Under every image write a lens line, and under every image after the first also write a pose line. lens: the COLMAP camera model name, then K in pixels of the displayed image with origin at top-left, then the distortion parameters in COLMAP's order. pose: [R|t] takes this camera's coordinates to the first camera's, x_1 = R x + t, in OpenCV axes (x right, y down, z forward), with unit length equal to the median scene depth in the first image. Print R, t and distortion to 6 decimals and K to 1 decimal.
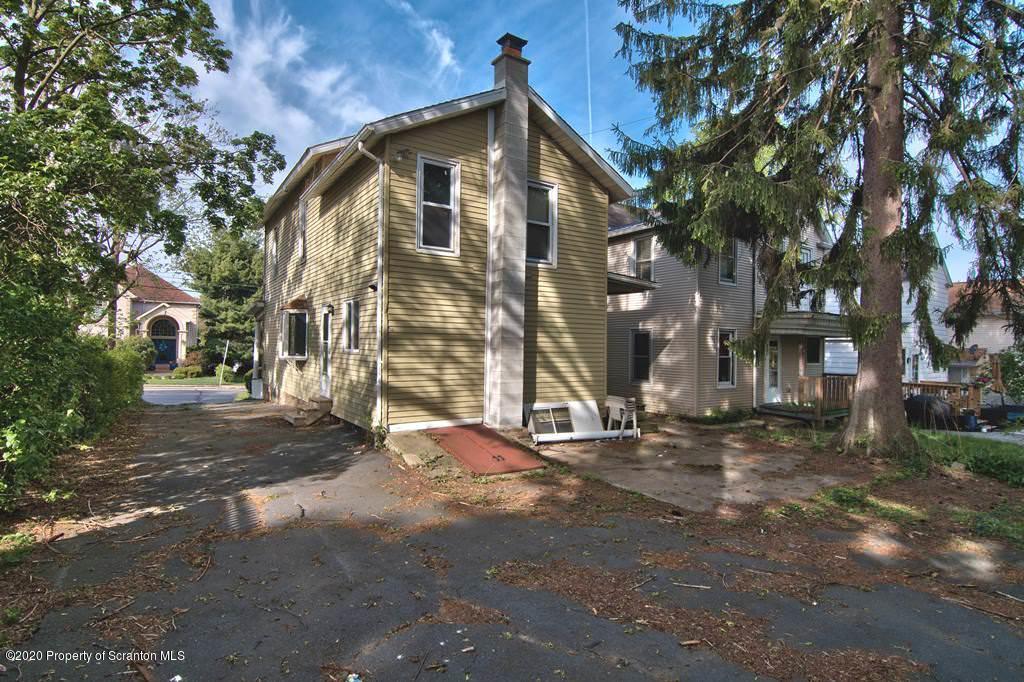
lens RADIAL K [[526.2, 0, 510.4], [0, 526.2, 343.4], [0, 0, 1]] dist [-0.016086, -0.001007]
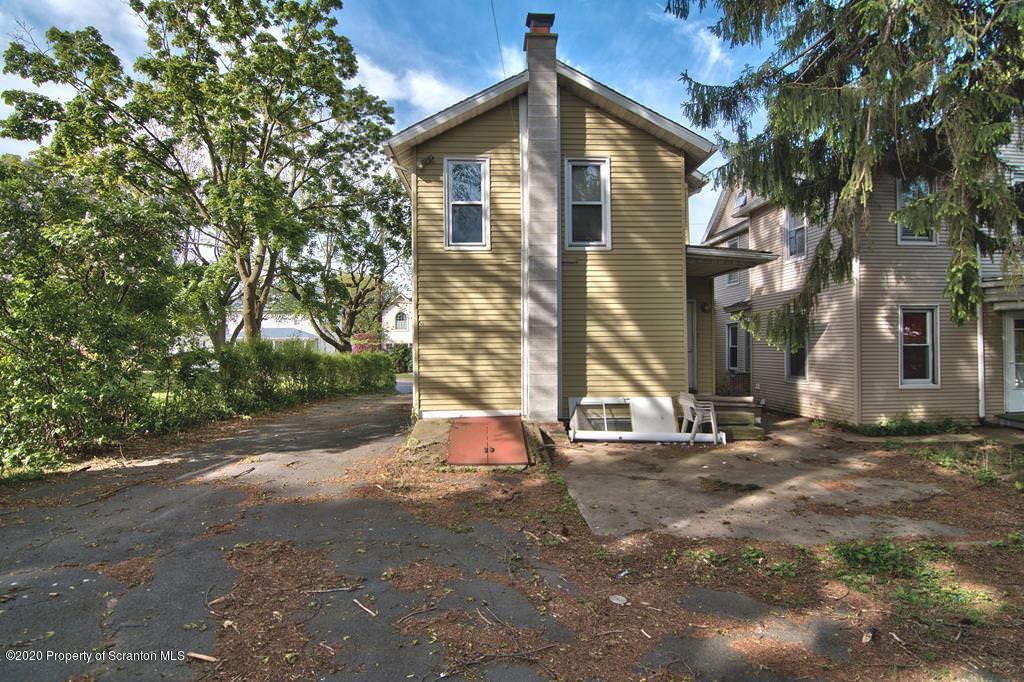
lens RADIAL K [[495.8, 0, 511.3], [0, 495.8, 343.3], [0, 0, 1]] dist [-0.015560, -0.001421]
pose [[0.854113, -0.025605, -0.519457, 0.416722], [0.023342, 0.999668, -0.010896, 0.026228], [0.519563, -0.002819, 0.854427, 0.198503]]
